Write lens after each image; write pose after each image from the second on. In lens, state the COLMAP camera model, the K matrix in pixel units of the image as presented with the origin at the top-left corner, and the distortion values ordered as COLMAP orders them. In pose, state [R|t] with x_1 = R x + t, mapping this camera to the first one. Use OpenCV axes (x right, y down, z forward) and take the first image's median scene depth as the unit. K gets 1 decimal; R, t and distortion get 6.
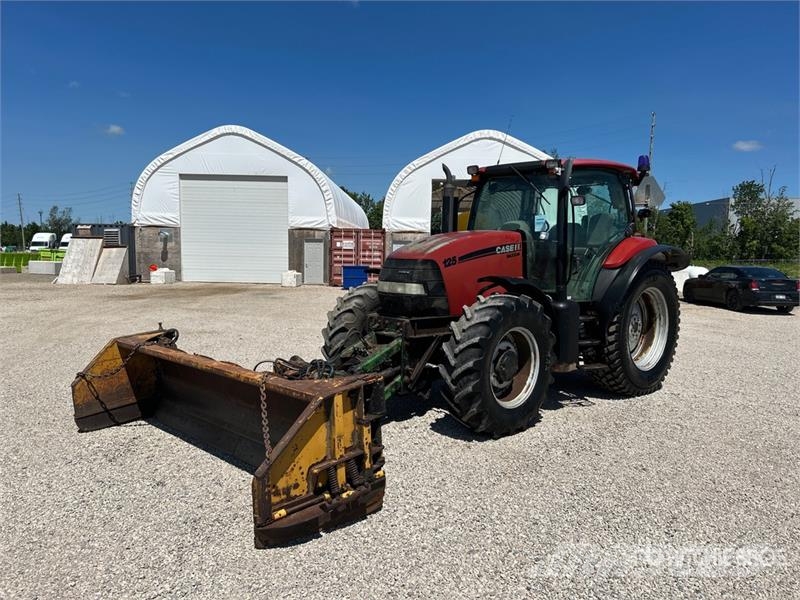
lens RADIAL K [[600.8, 0, 403.2], [0, 600.8, 301.6], [0, 0, 1]] dist [0.047556, -0.049468]
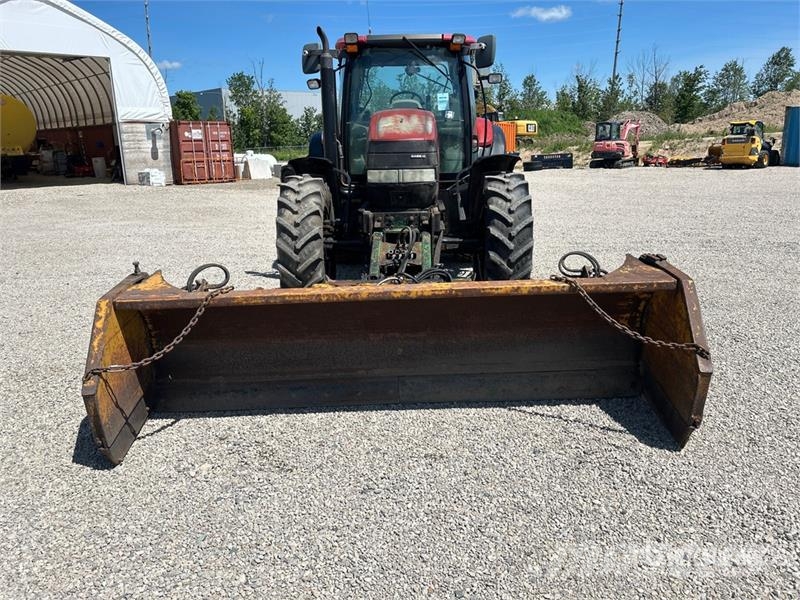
lens RADIAL K [[600.8, 0, 399.1], [0, 600.8, 287.8], [0, 0, 1]] dist [0.047556, -0.049468]
pose [[0.702678, -0.200828, 0.682577, -0.557650], [0.096045, 0.977331, 0.188677, -0.026028], [-0.704996, -0.067021, 0.706038, 0.332529]]
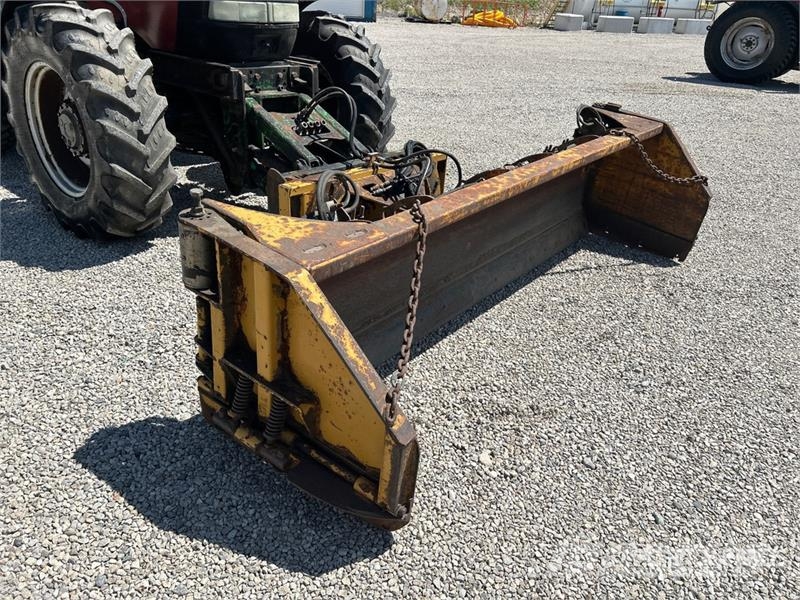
lens RADIAL K [[600.8, 0, 405.6], [0, 600.8, 297.5], [0, 0, 1]] dist [0.047556, -0.049468]
pose [[-0.101363, -0.471981, 0.875762, -0.610503], [0.026361, 0.878713, 0.476622, -0.050497], [-0.994500, 0.071398, -0.076627, 0.805872]]
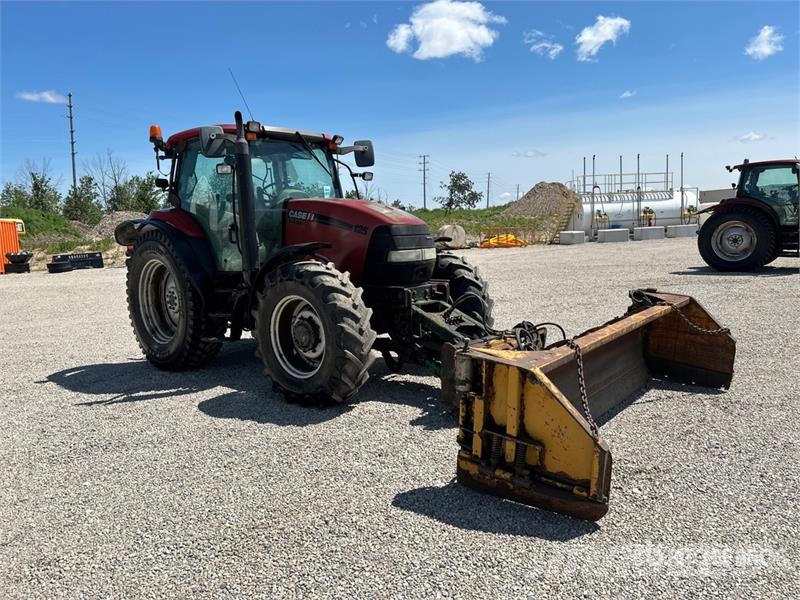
lens RADIAL K [[600.8, 0, 398.9], [0, 600.8, 288.7], [0, 0, 1]] dist [0.047556, -0.049468]
pose [[-0.081700, -0.120396, 0.989358, -0.853403], [0.121448, 0.984077, 0.129782, -0.085857], [-0.989230, 0.130759, -0.065777, 0.959416]]
